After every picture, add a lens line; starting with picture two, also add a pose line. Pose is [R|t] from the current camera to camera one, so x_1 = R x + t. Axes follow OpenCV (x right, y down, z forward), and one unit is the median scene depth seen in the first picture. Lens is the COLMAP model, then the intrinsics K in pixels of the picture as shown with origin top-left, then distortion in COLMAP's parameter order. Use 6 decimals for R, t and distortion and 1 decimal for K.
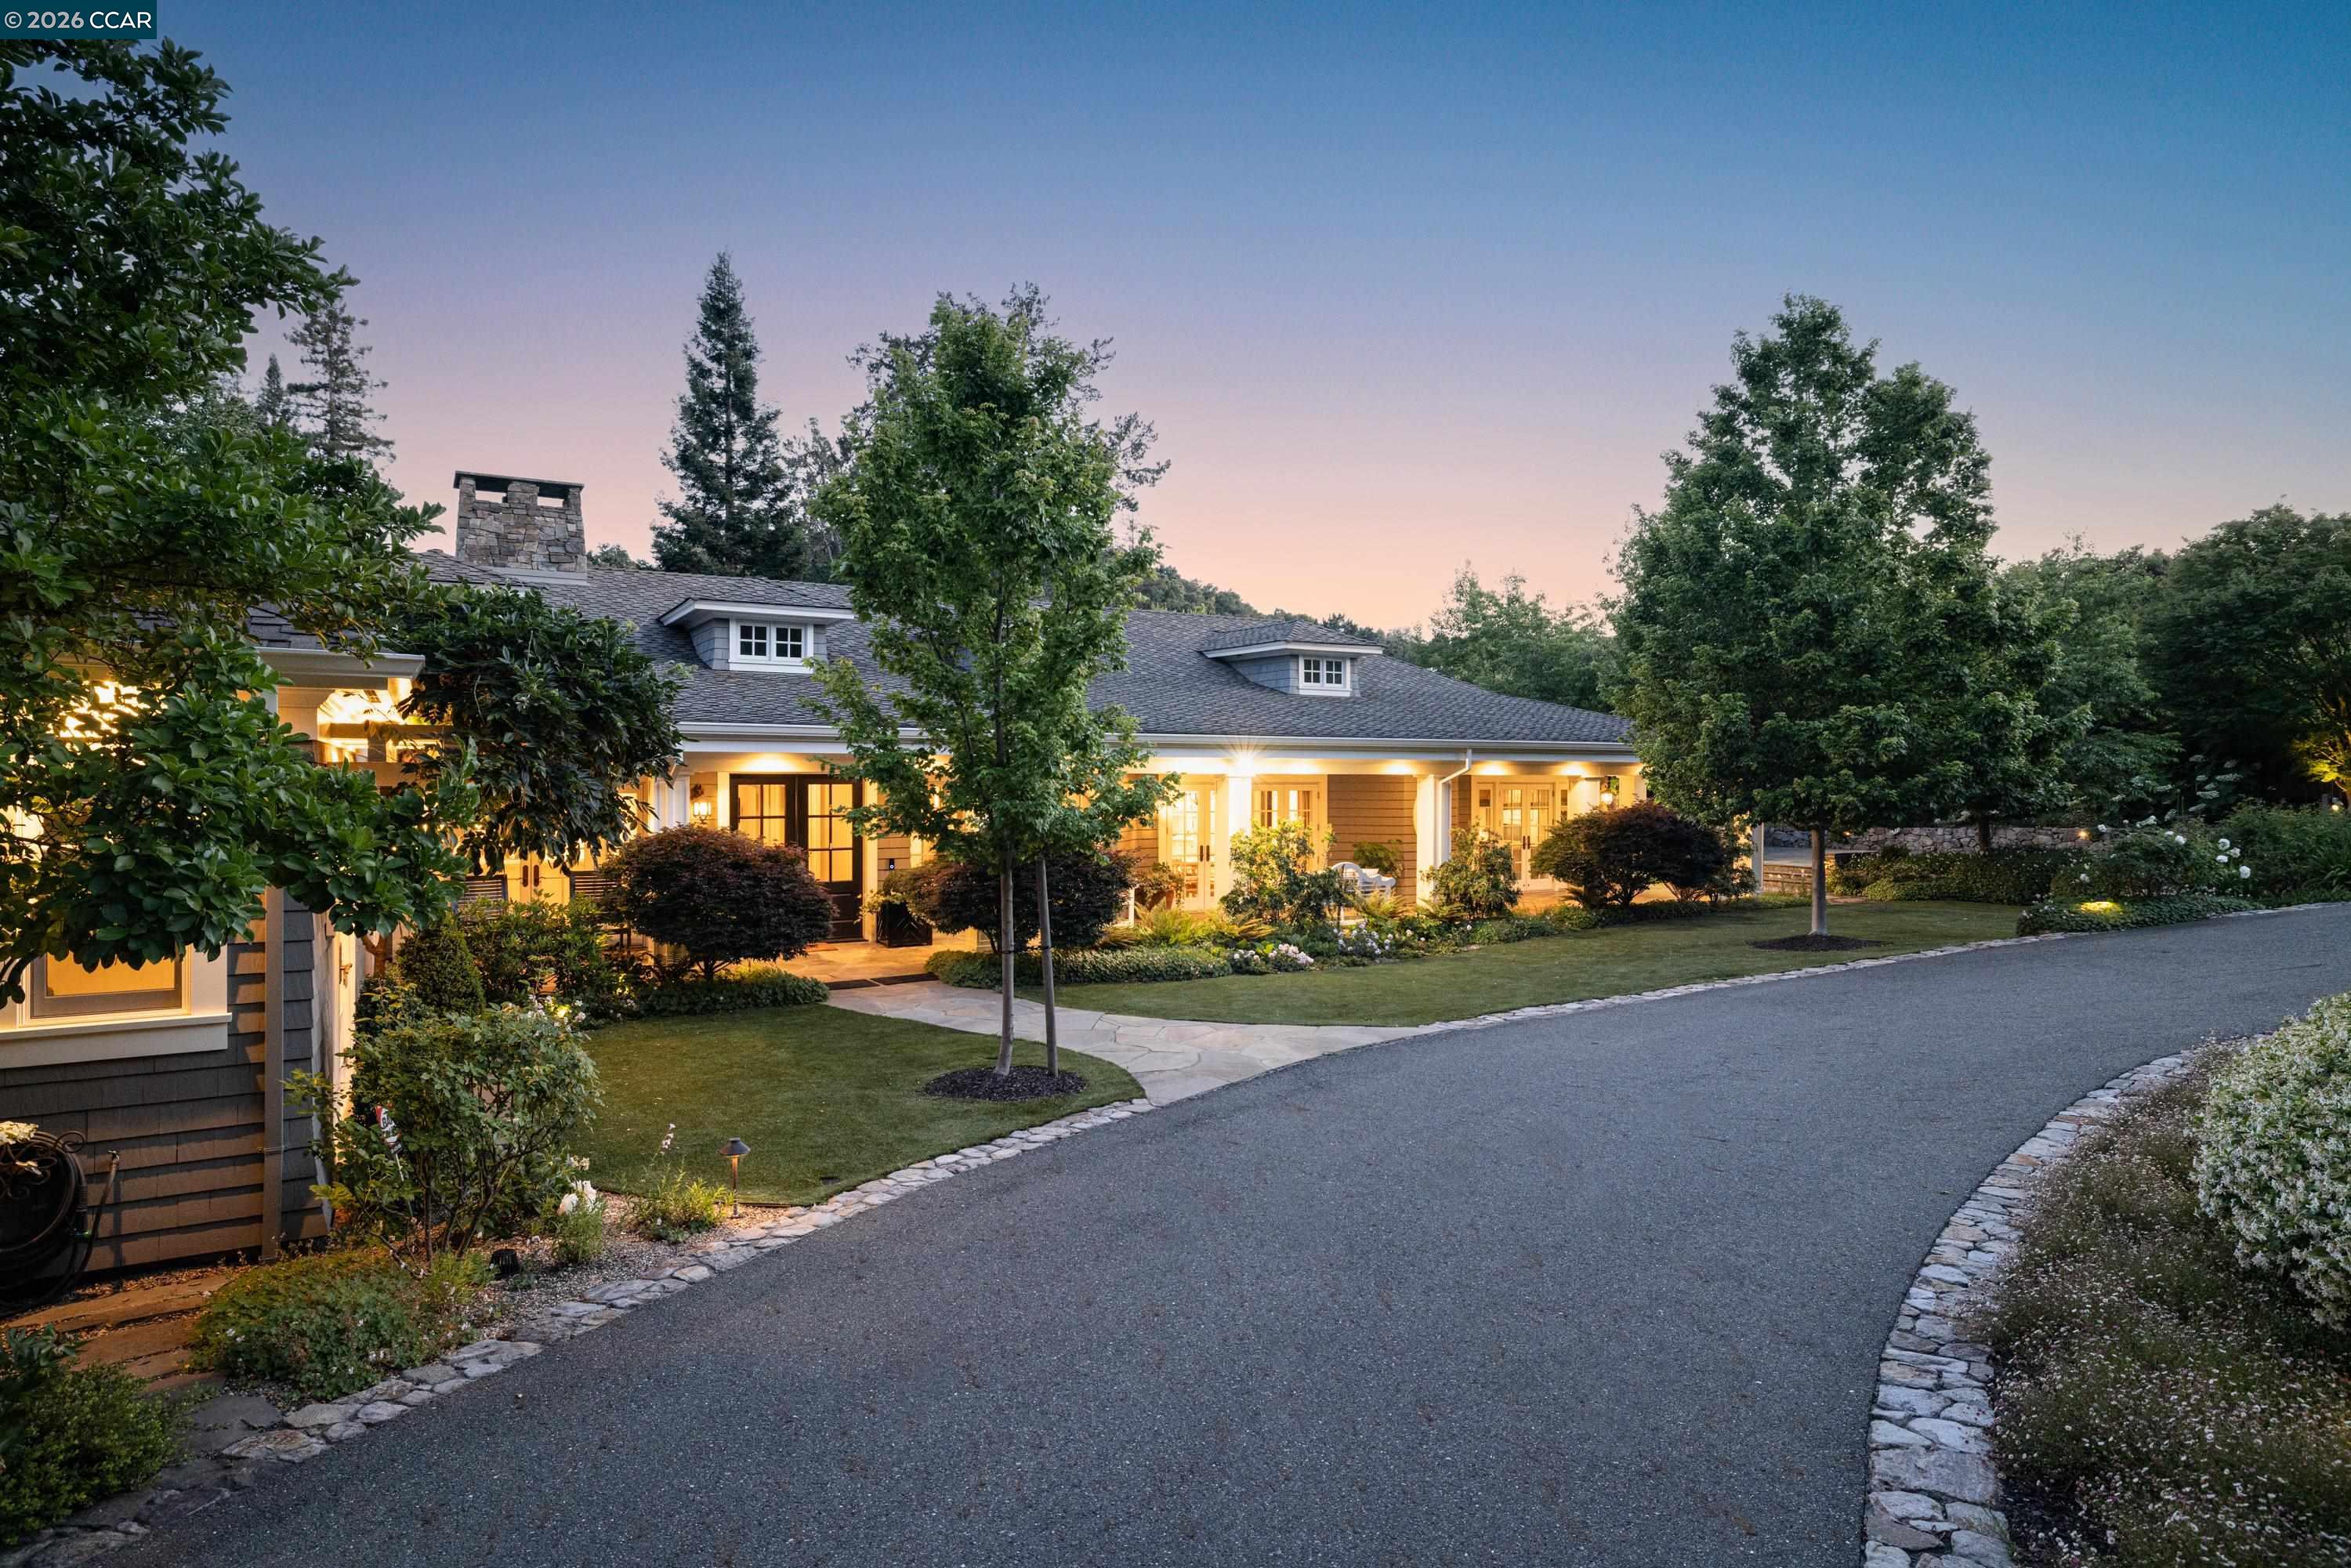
lens RADIAL K [[1223.5, 0, 1182.0], [0, 1223.5, 792.9], [0, 0, 1]] dist [-0.004996, 0.001125]
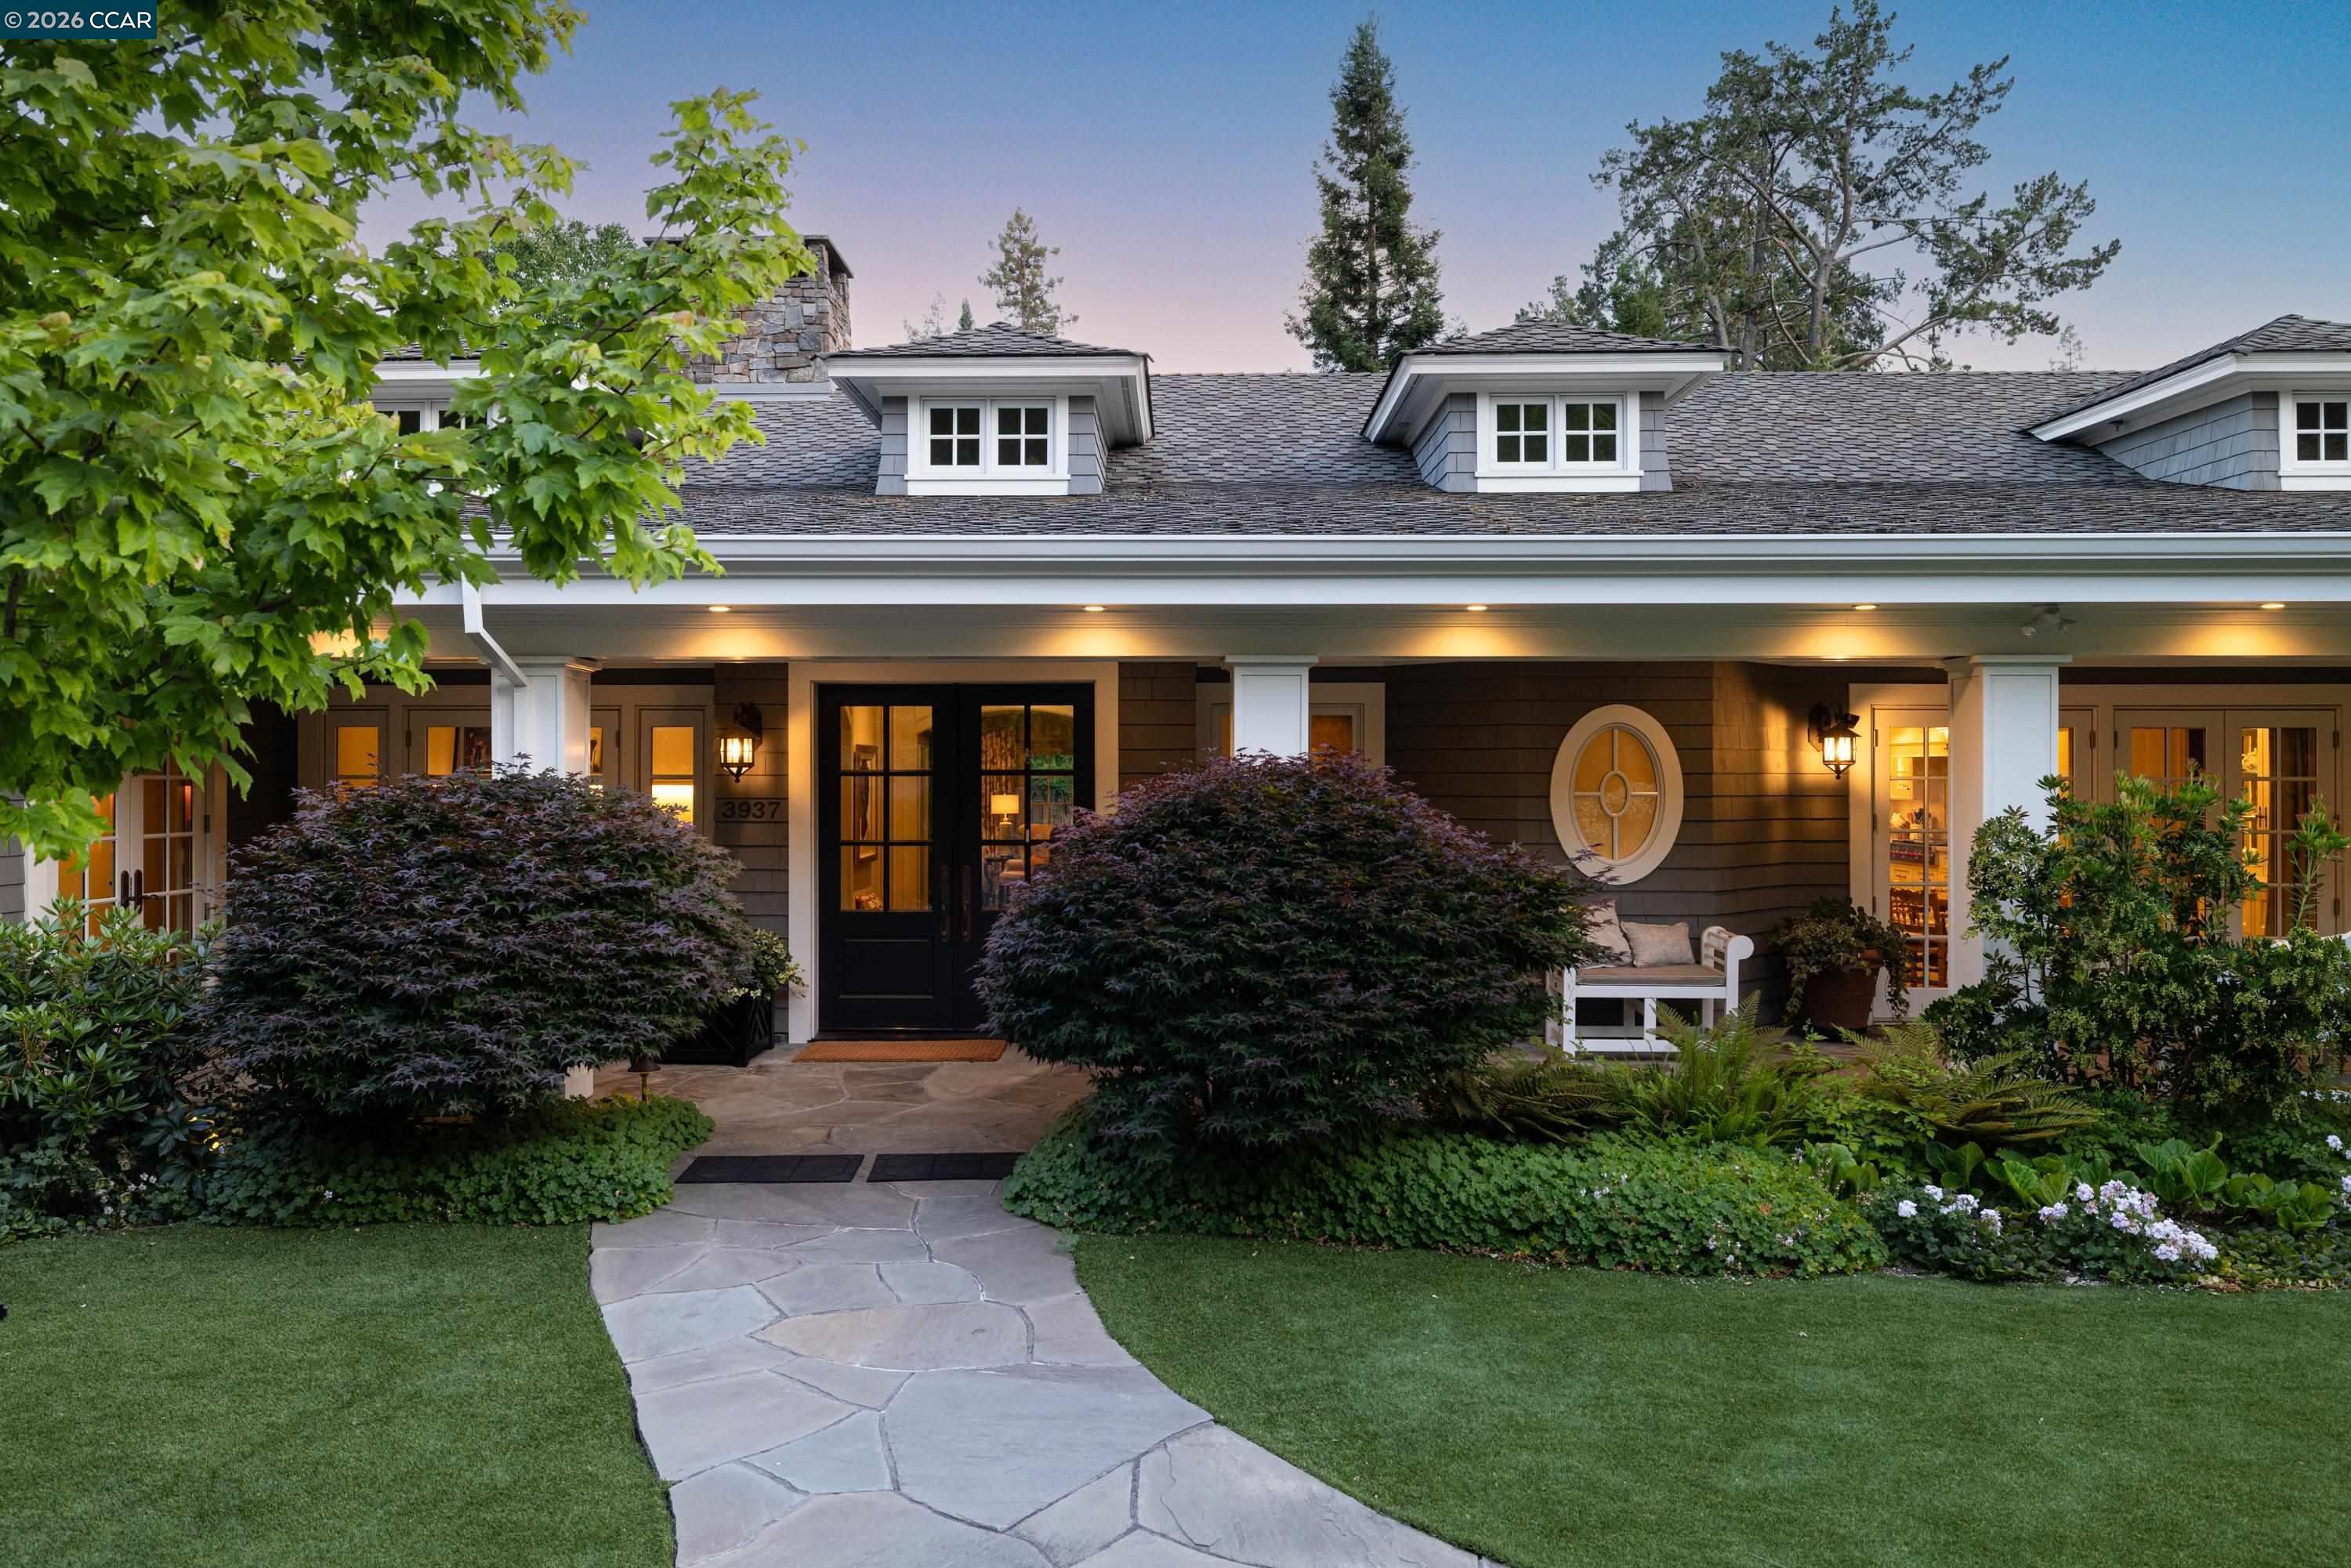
lens RADIAL K [[1615.8, 0, 1178.8], [0, 1615.8, 775.0], [0, 0, 1]] dist [0.004084, 0.003068]
pose [[0.851767, -0.003552, -0.523909, 0.025884], [-0.002934, 0.999929, -0.011550, 0.007721], [0.523913, 0.011375, 0.851696, 0.141863]]
